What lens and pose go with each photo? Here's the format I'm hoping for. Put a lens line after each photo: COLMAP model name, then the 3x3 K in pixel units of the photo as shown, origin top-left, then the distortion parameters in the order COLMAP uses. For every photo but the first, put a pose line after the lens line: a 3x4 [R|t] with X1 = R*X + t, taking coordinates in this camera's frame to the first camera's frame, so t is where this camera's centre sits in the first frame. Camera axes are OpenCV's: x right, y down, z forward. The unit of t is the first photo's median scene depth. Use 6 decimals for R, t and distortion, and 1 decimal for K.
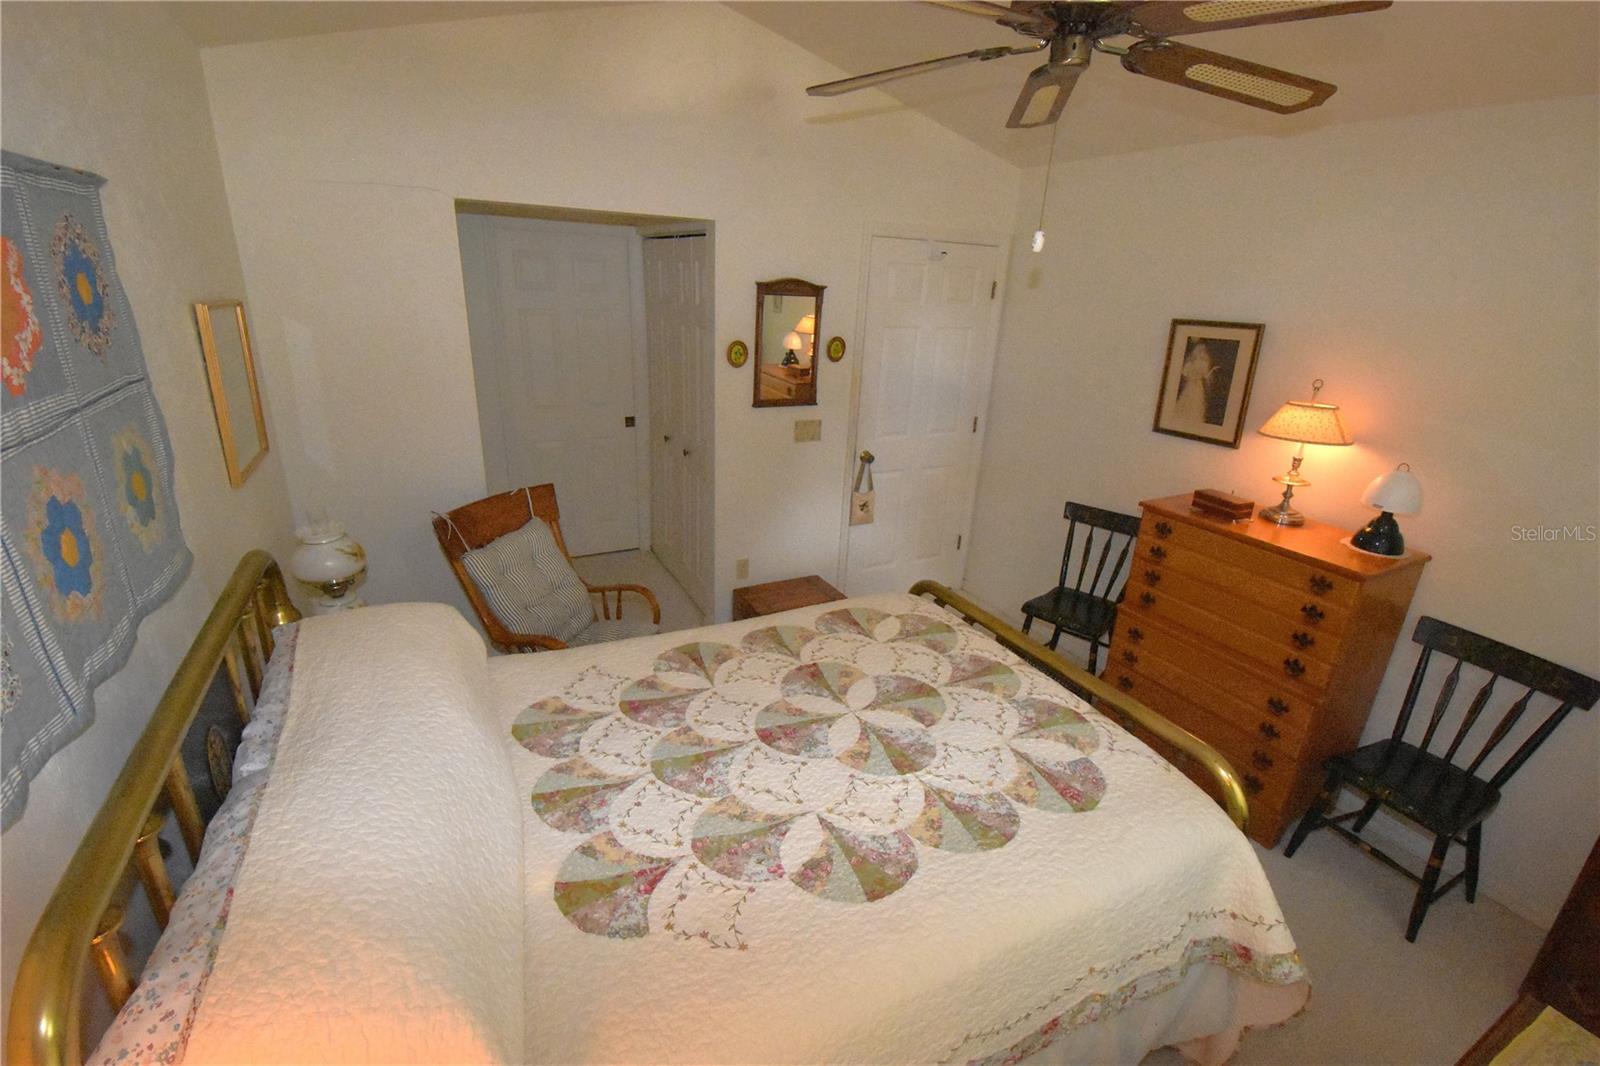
lens RADIAL K [[702.2, 0, 798.5], [0, 702.2, 538.3], [0, 0, 1]] dist [0.004693, -0.015840]
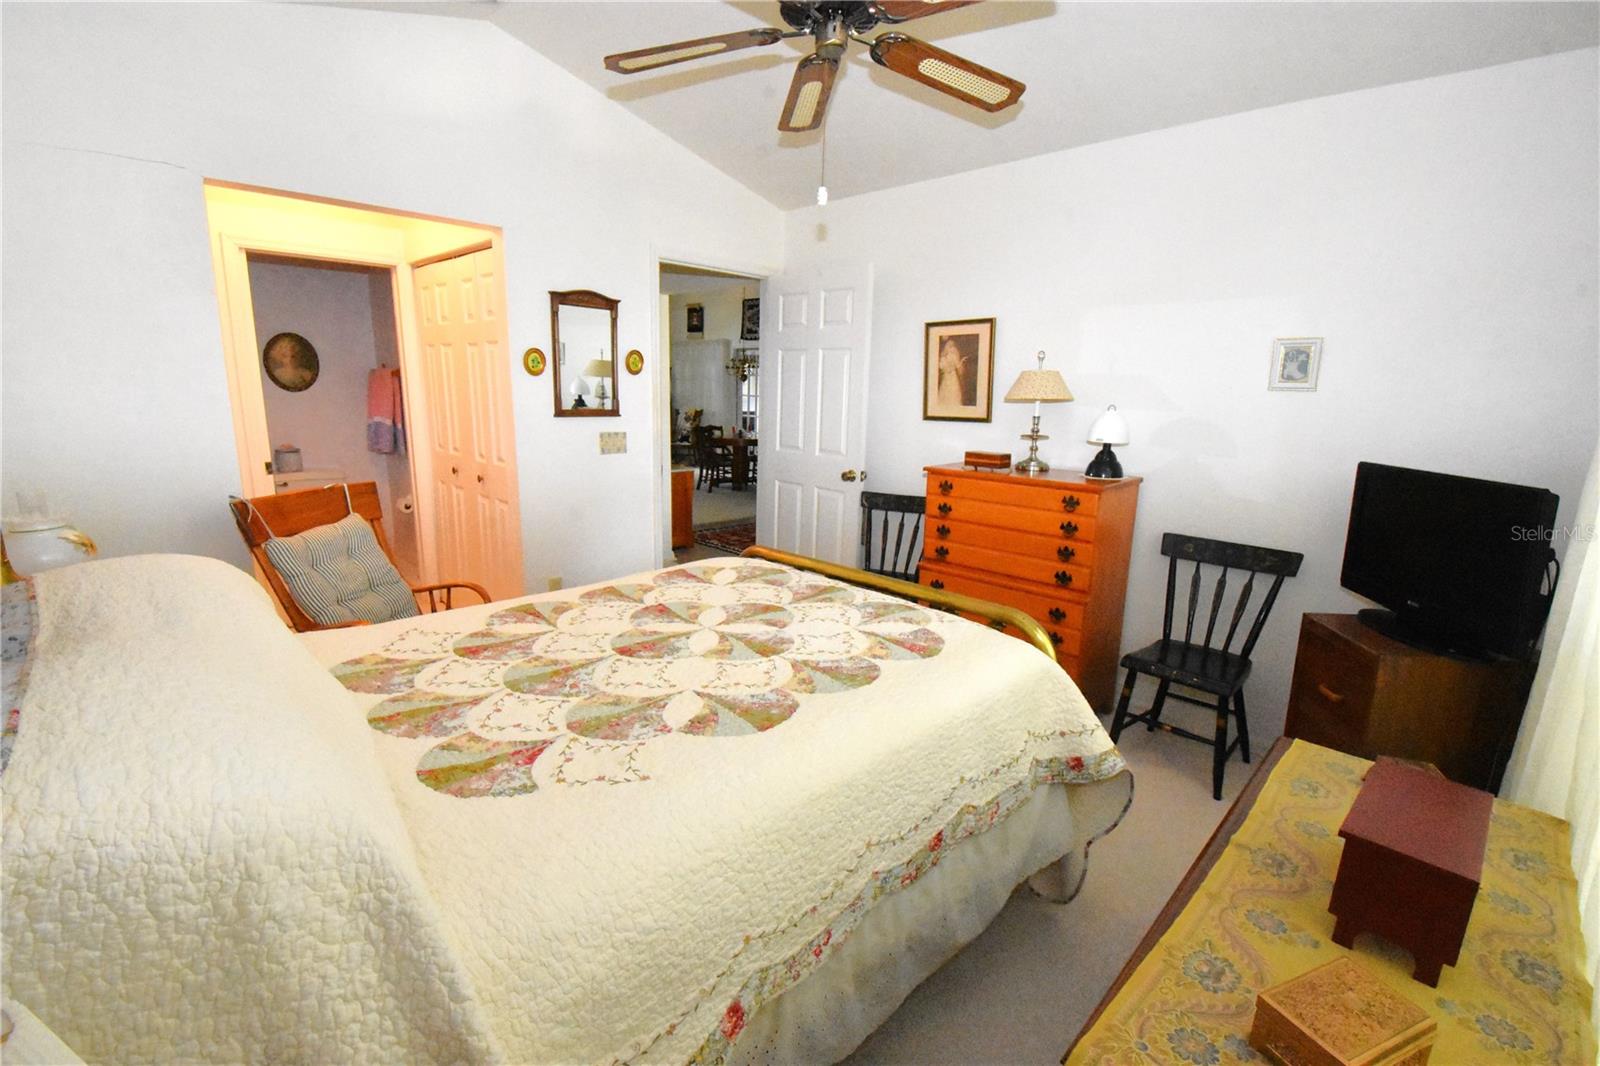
lens RADIAL K [[702.2, 0, 802.0], [0, 702.2, 537.3], [0, 0, 1]] dist [0.004693, -0.015840]
pose [[0.949687, -0.085848, 0.301206, -0.083115], [0.124914, 0.985723, -0.112903, 0.238940], [-0.287213, 0.144847, 0.946852, -0.015193]]
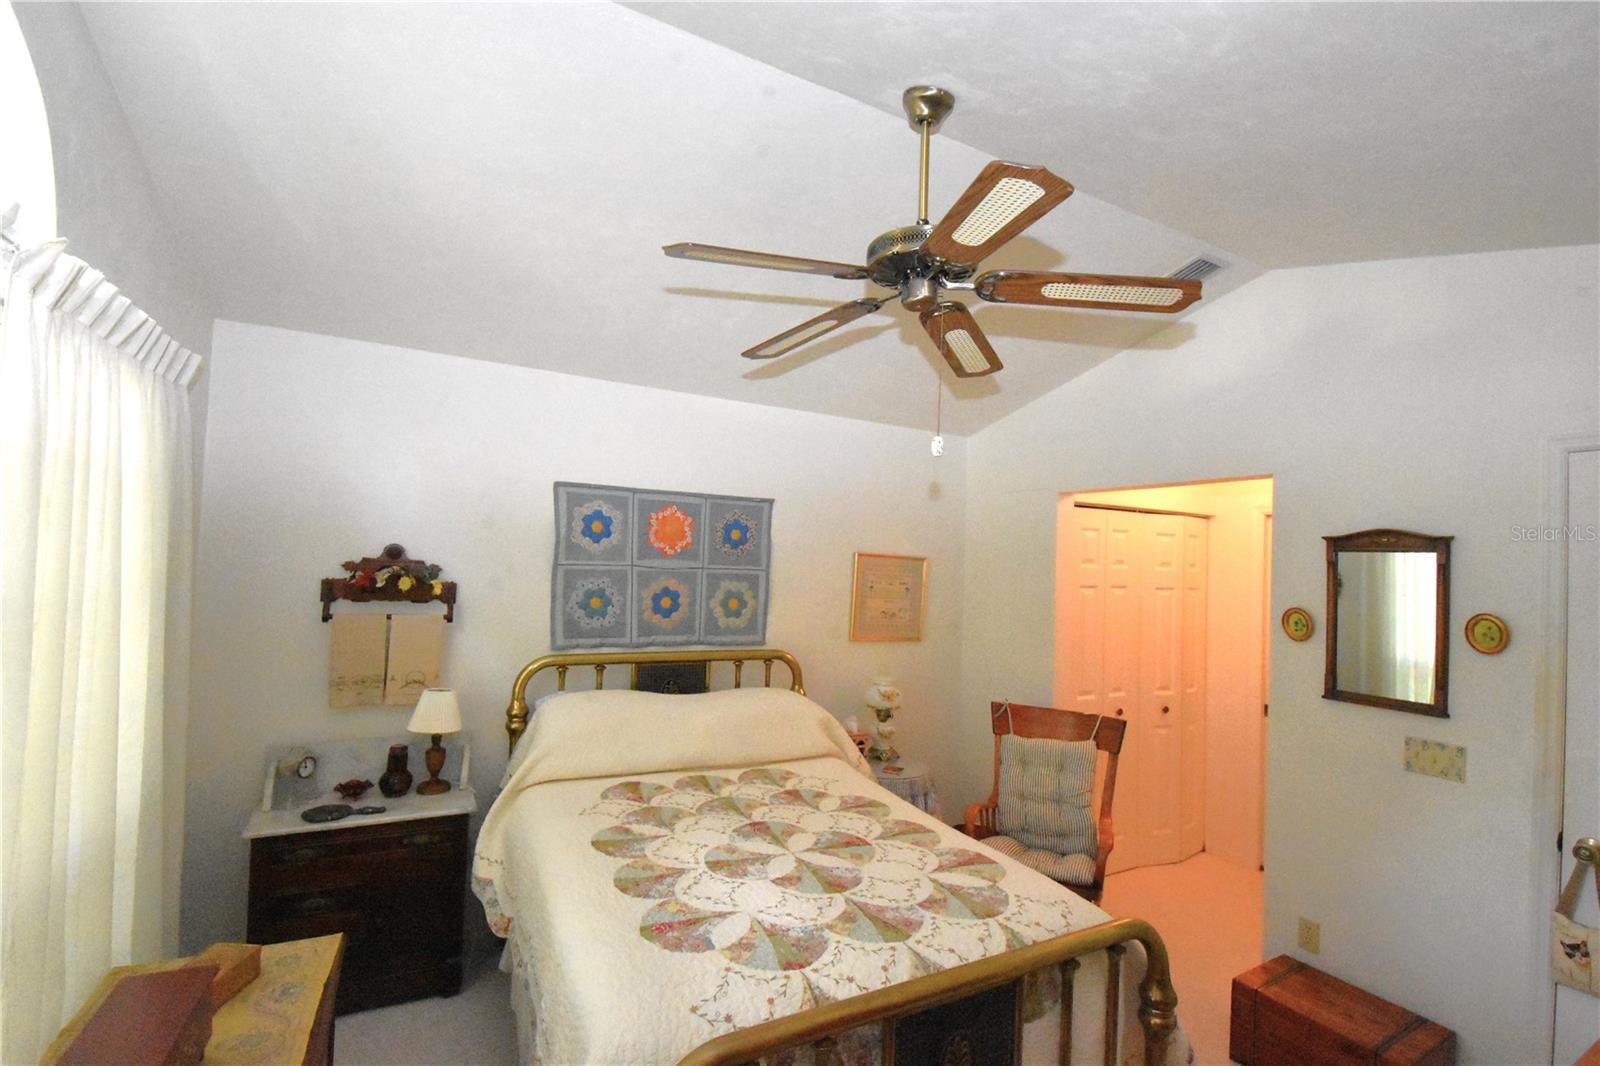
lens RADIAL K [[702.2, 0, 798.7], [0, 702.2, 546.3], [0, 0, 1]] dist [0.004693, -0.015840]
pose [[0.002610, -0.068401, -0.997654, 1.189814], [-0.384089, 0.921064, -0.064155, -0.135214], [0.923292, 0.383356, -0.023868, 0.808688]]
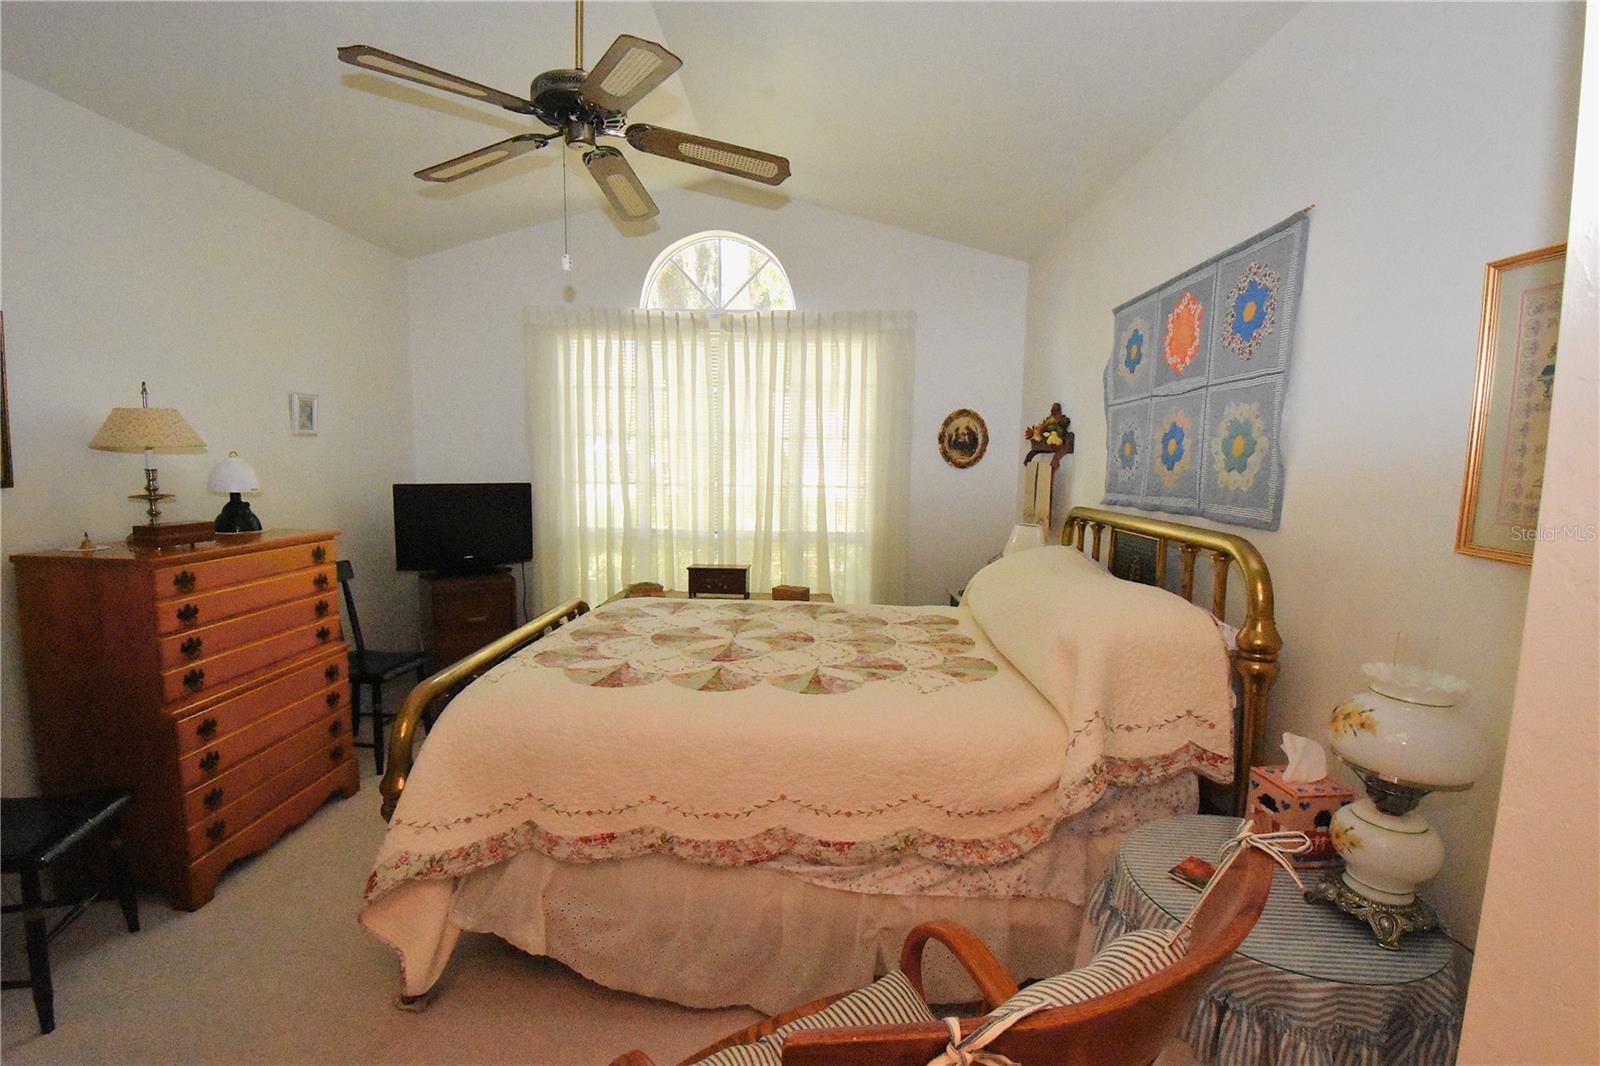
lens RADIAL K [[702.2, 0, 795.7], [0, 702.2, 535.8], [0, 0, 1]] dist [0.004693, -0.015840]
pose [[-0.865876, -0.112642, 0.487412, -0.588160], [0.121134, 0.898115, 0.422748, -0.419586], [-0.485371, 0.425089, -0.764012, 1.750937]]
